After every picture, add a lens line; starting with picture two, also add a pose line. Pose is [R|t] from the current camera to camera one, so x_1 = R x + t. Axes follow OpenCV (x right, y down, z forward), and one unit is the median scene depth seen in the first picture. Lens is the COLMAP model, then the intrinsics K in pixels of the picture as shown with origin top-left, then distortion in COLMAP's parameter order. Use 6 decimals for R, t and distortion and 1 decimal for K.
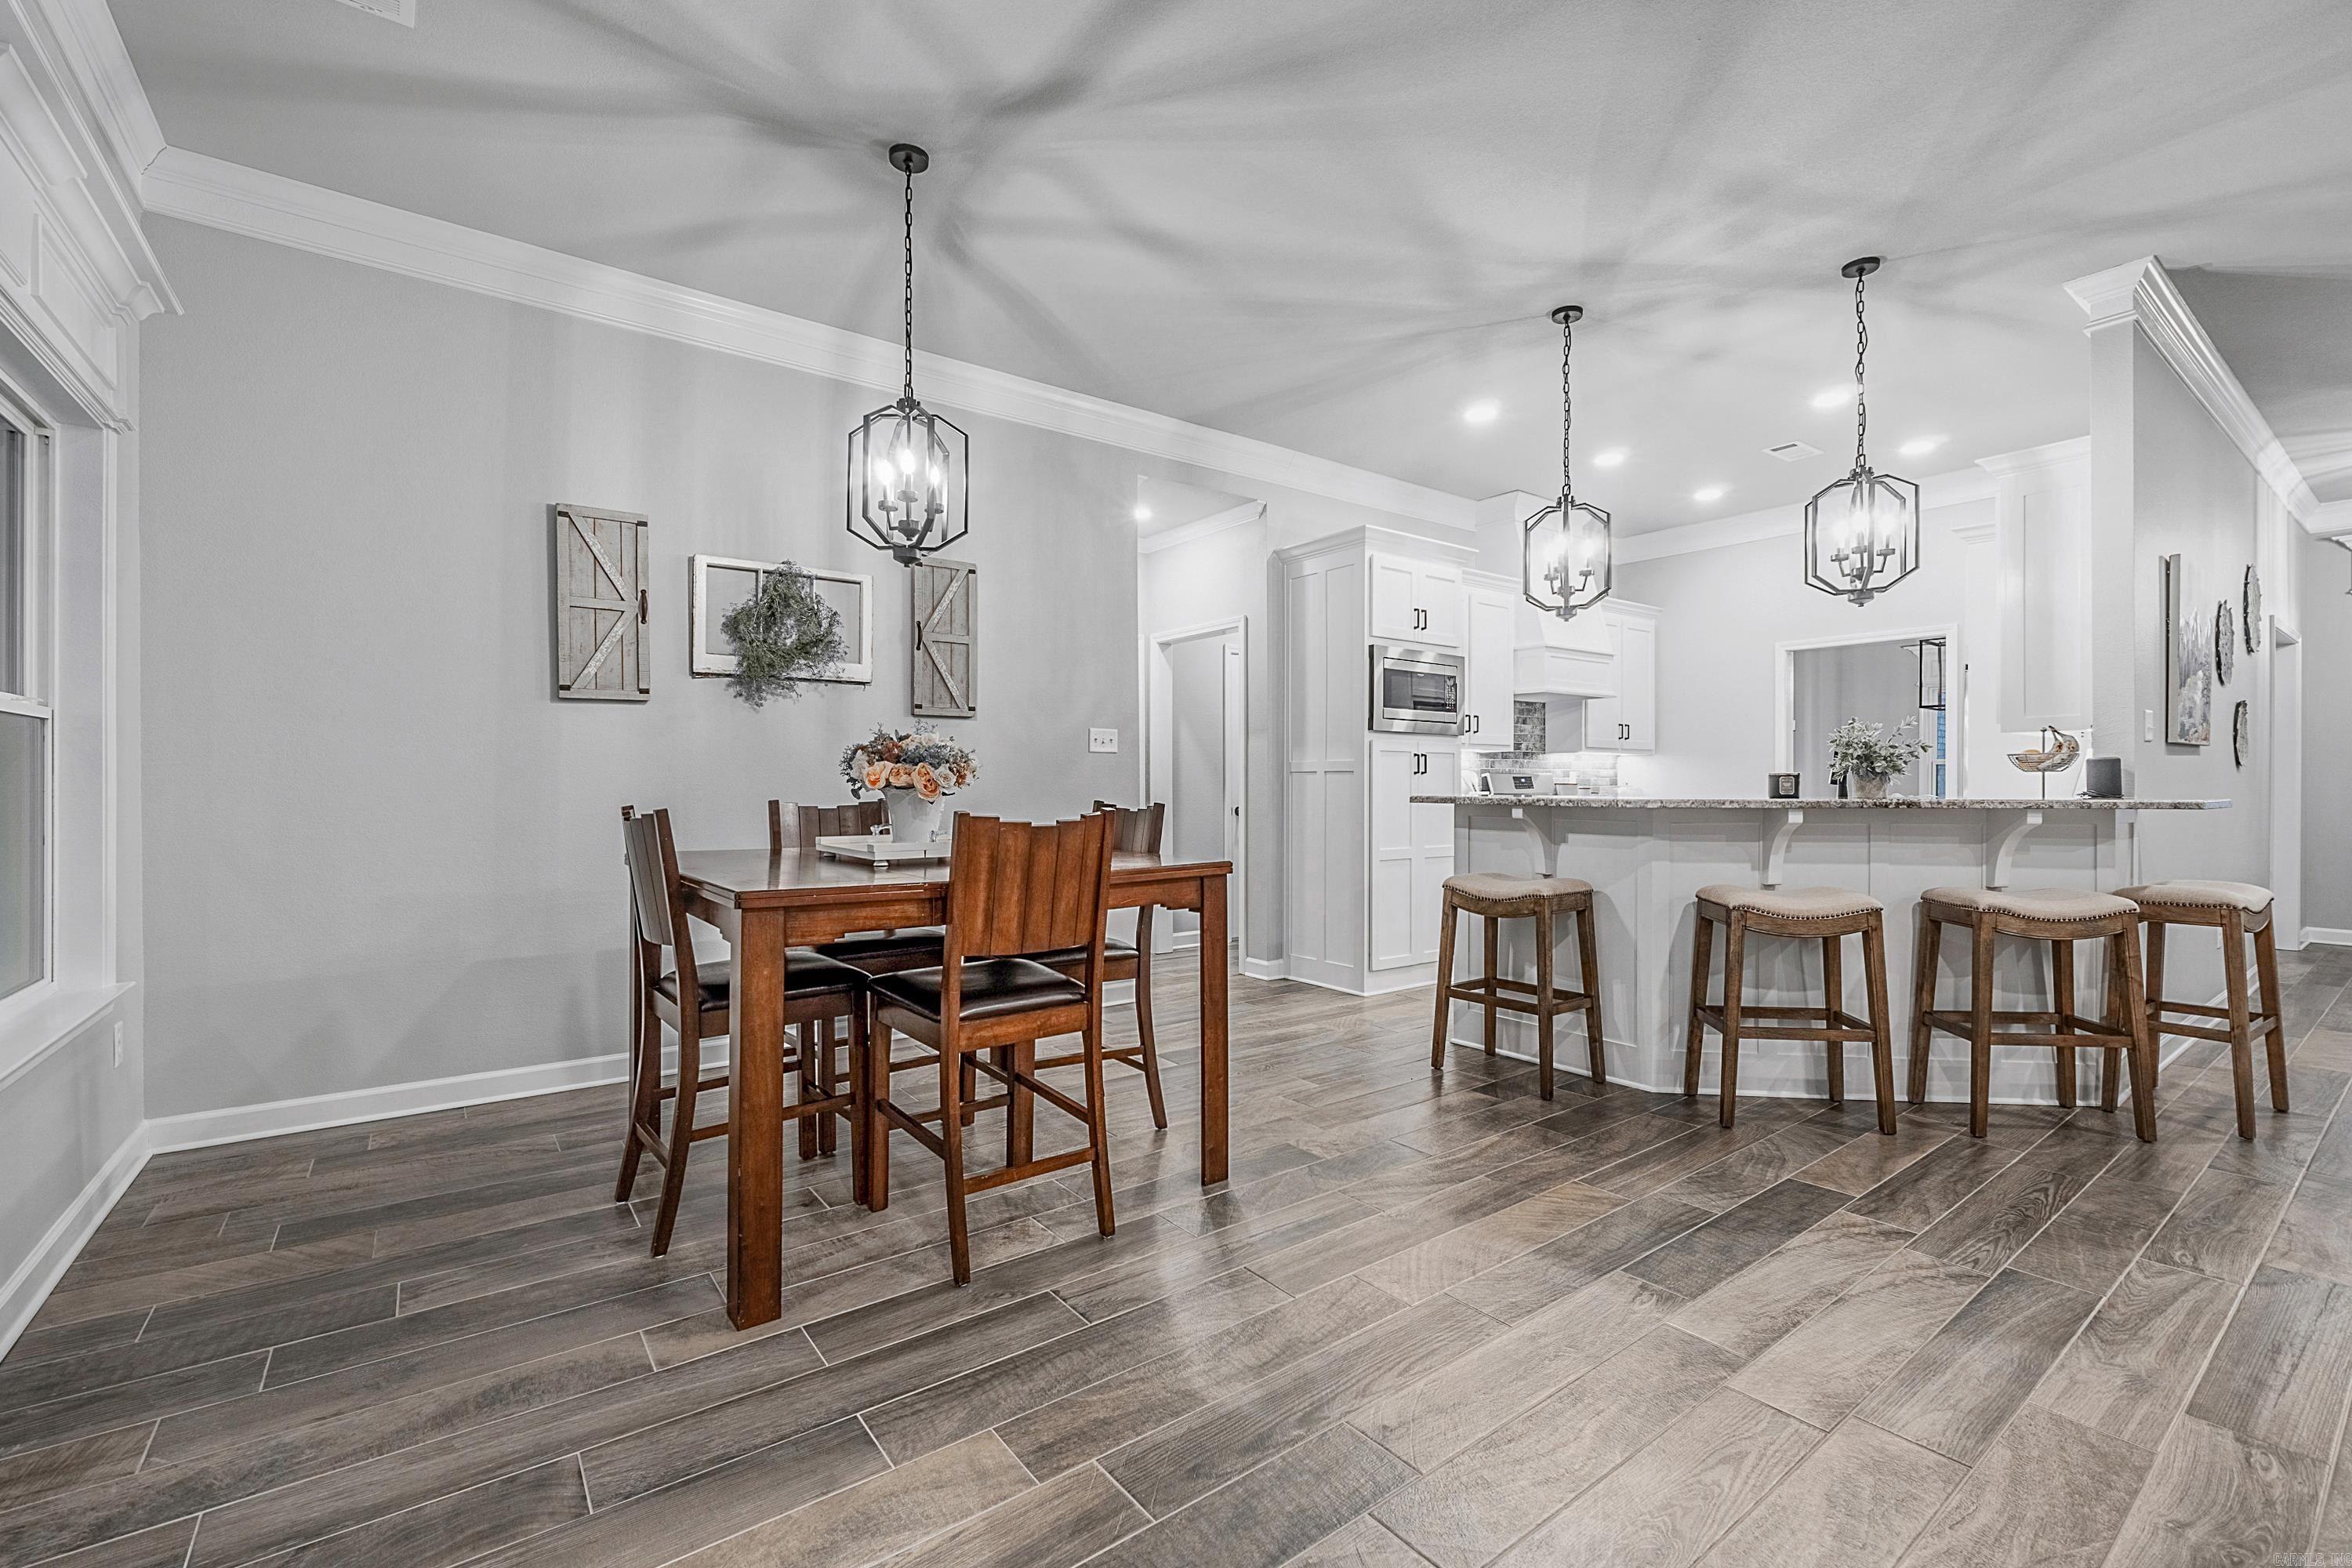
lens RADIAL K [[1001.8, 0, 1174.9], [0, 1001.8, 779.9], [0, 0, 1]] dist [-0.005234, -0.000904]
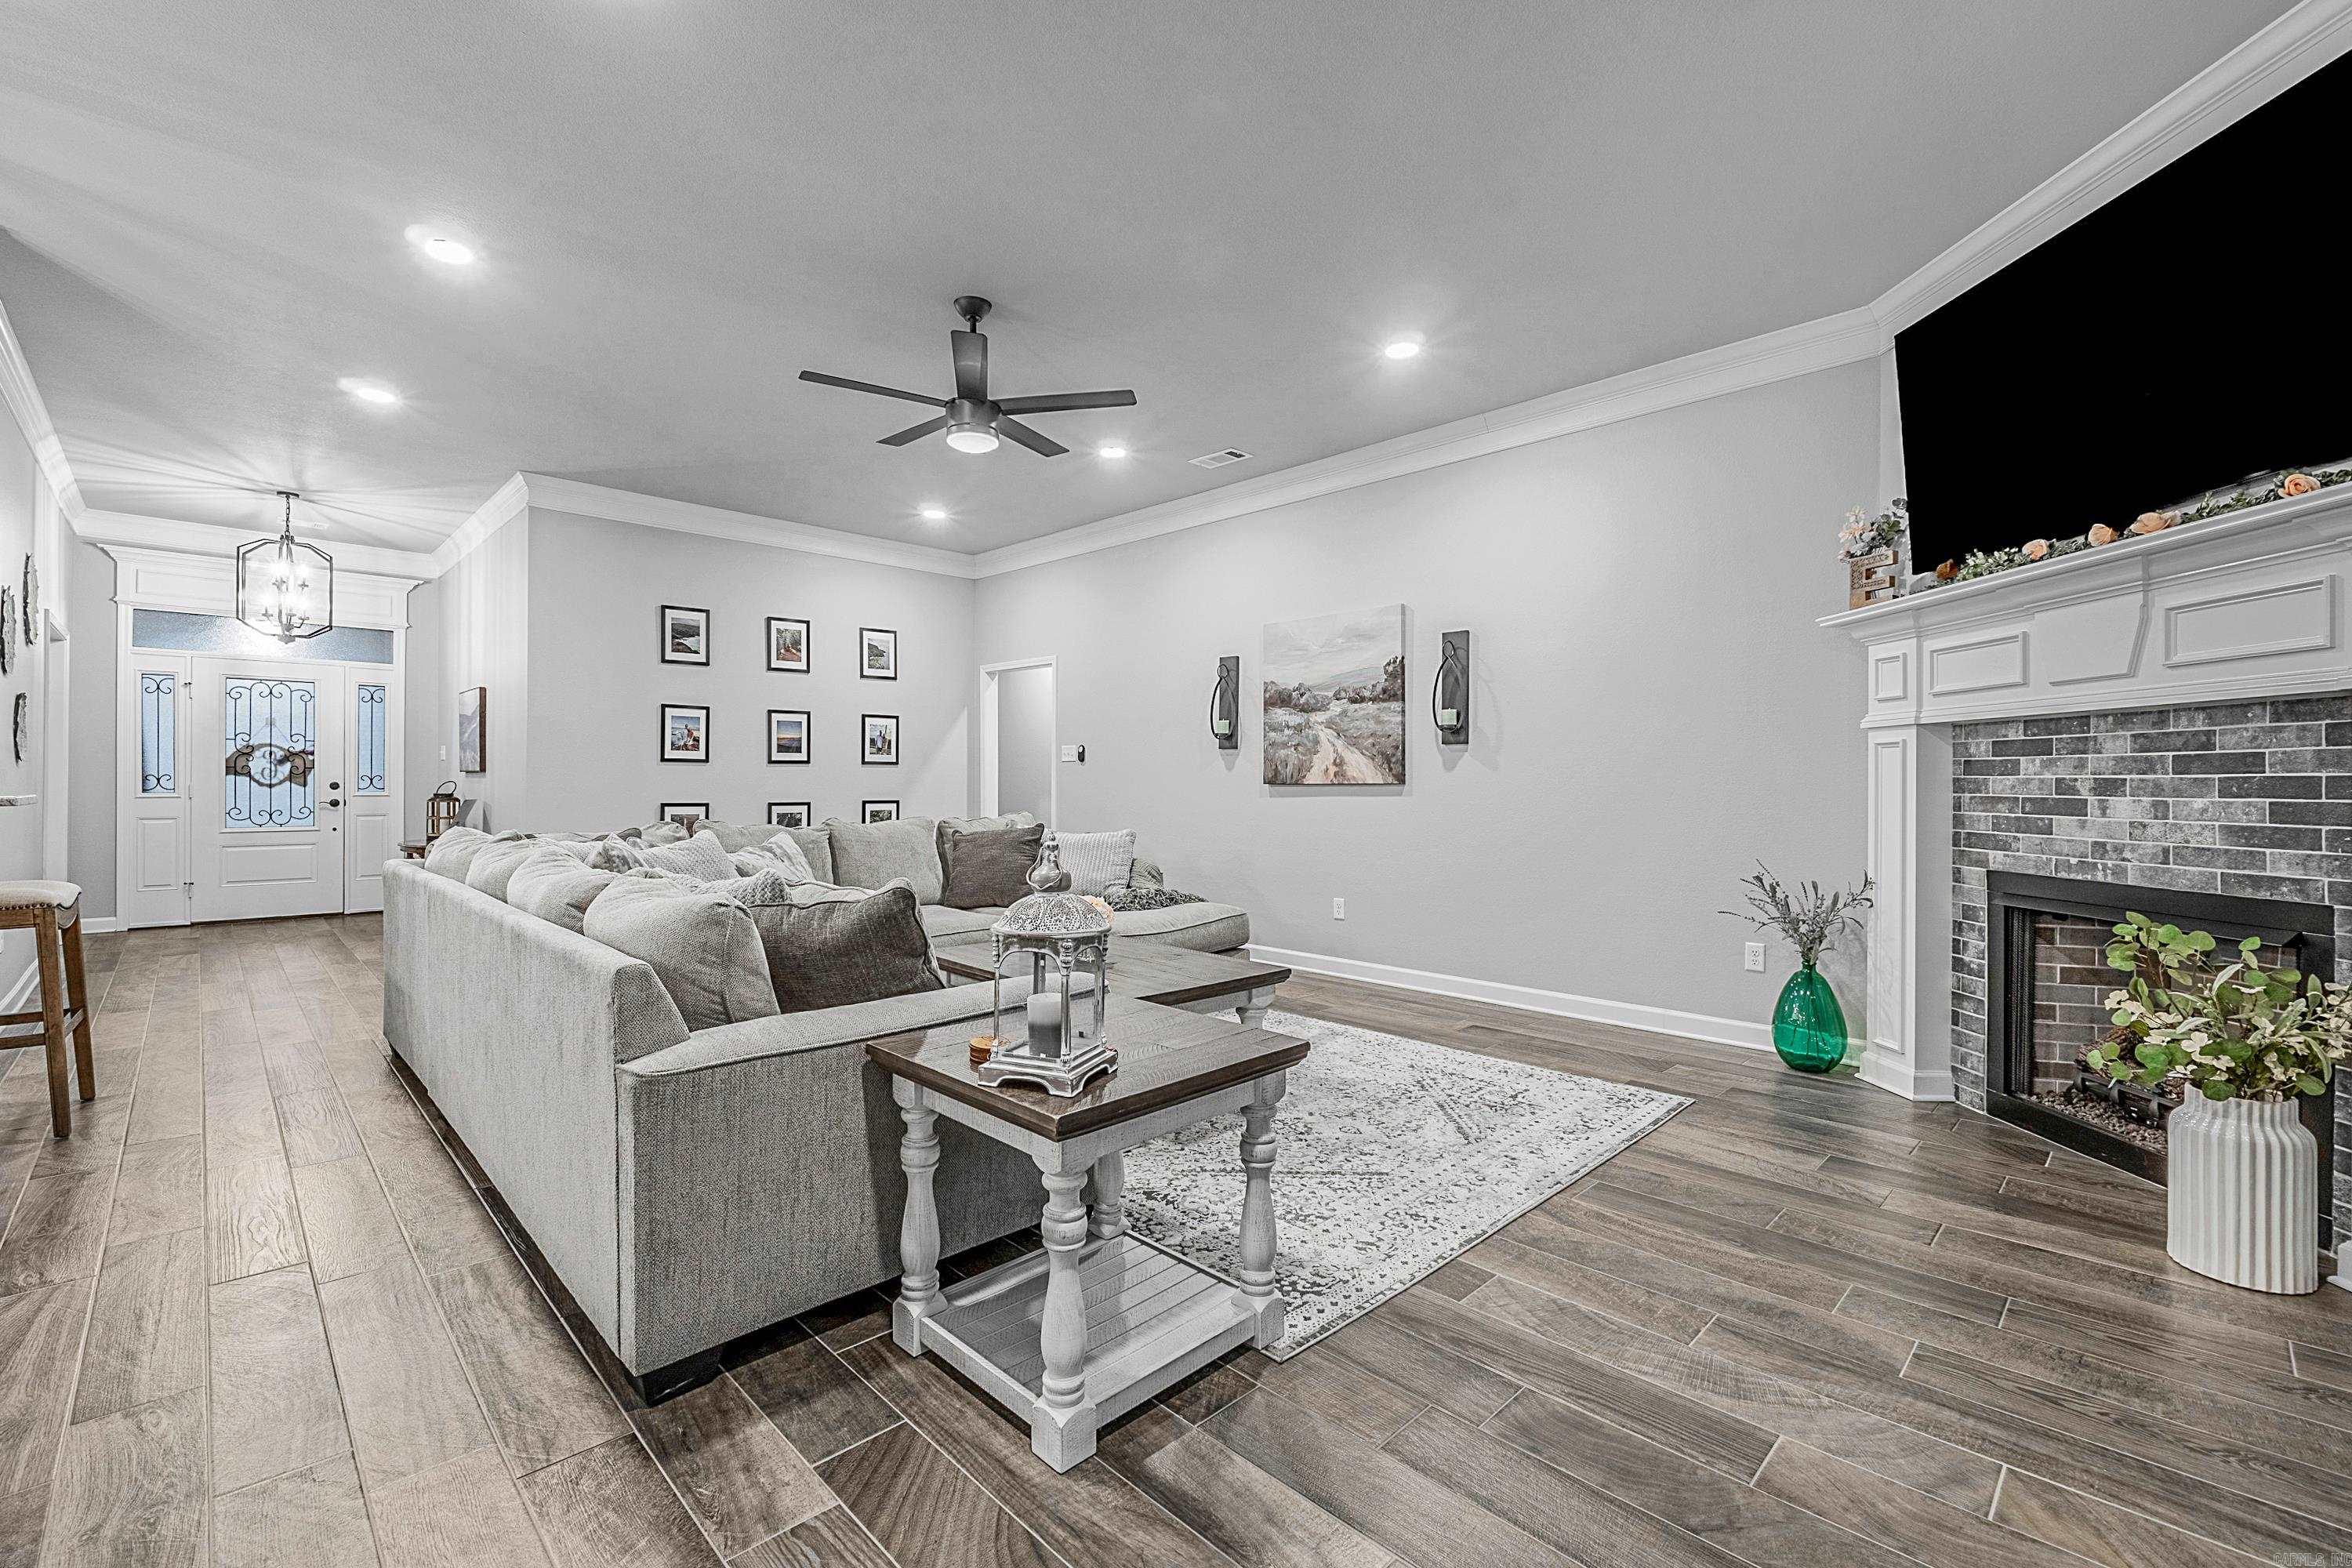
lens RADIAL K [[1007.8, 0, 1166.2], [0, 1007.8, 780.9], [0, 0, 1]] dist [-0.002321, -0.000369]
pose [[-0.128067, 0.002383, 0.991763, -0.044872], [-0.007629, 0.999965, -0.003388, 0.000267], [-0.991736, -0.008000, -0.128044, 0.029589]]
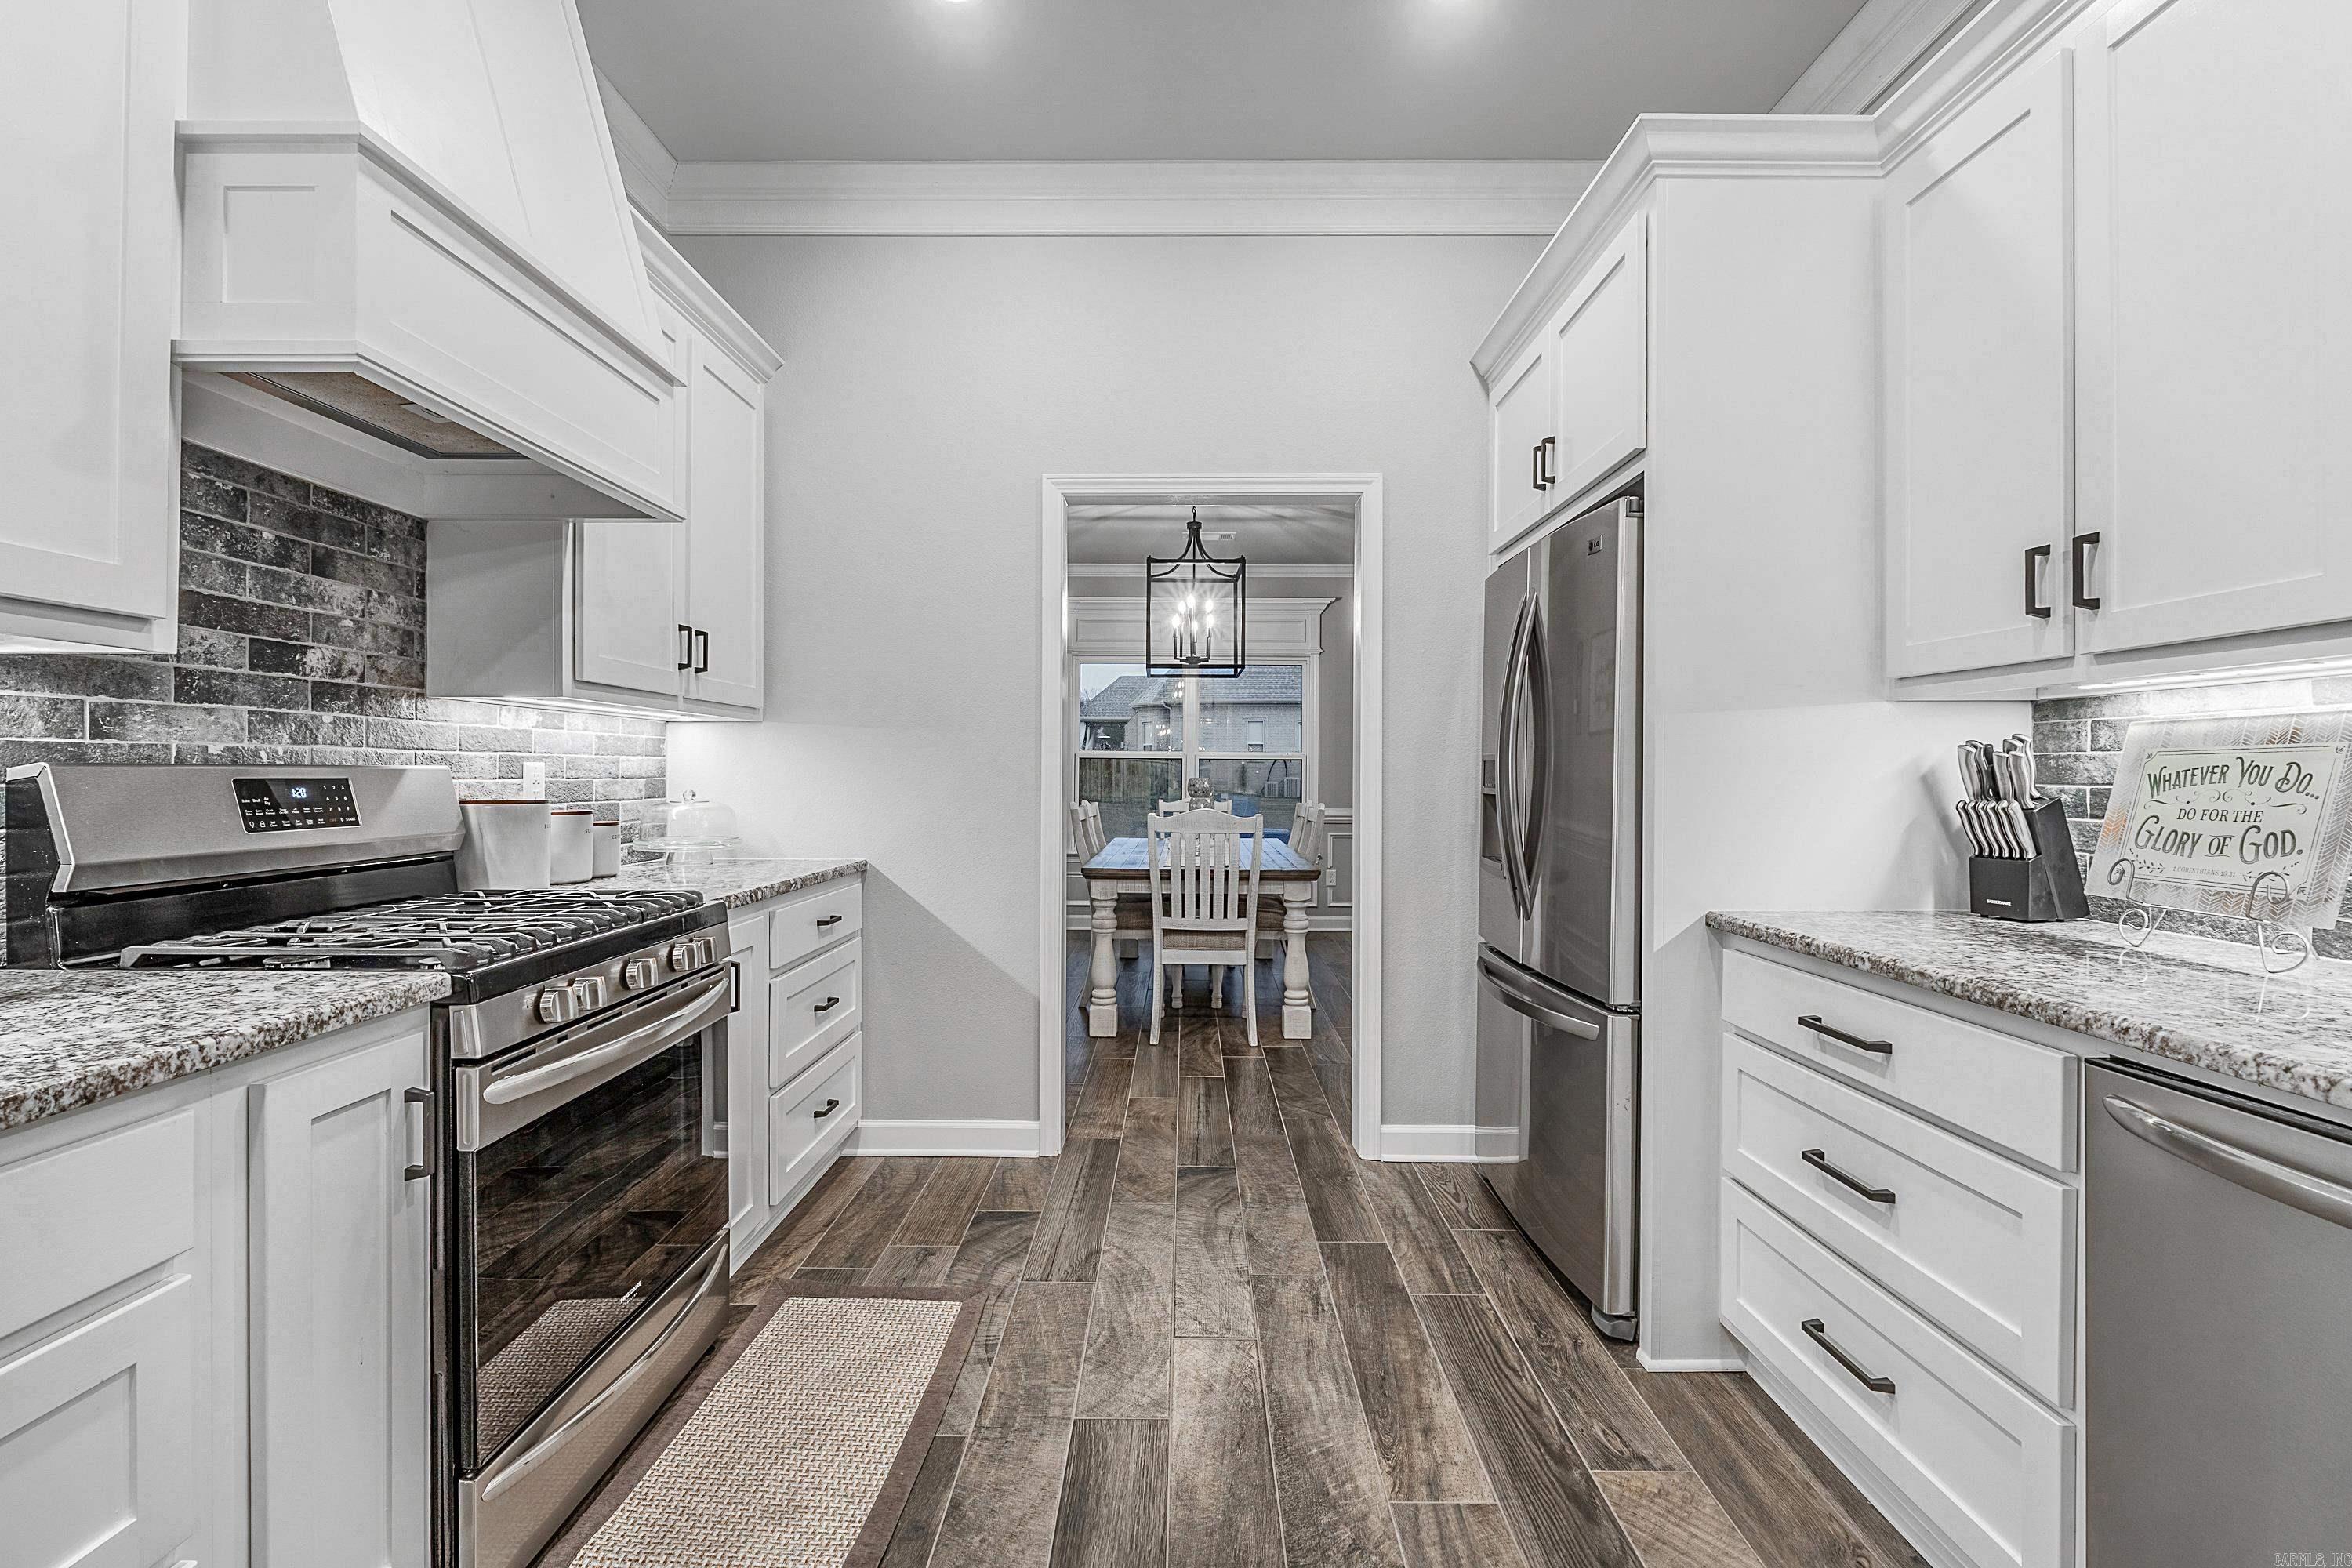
lens RADIAL K [[1001.8, 0, 1174.9], [0, 1001.8, 779.9], [0, 0, 1]] dist [-0.005234, -0.000904]
pose [[0.605106, -0.001512, 0.796143, 0.503912], [-0.006546, 0.999955, 0.006875, -0.010776], [-0.796118, -0.009372, 0.605069, 1.211992]]
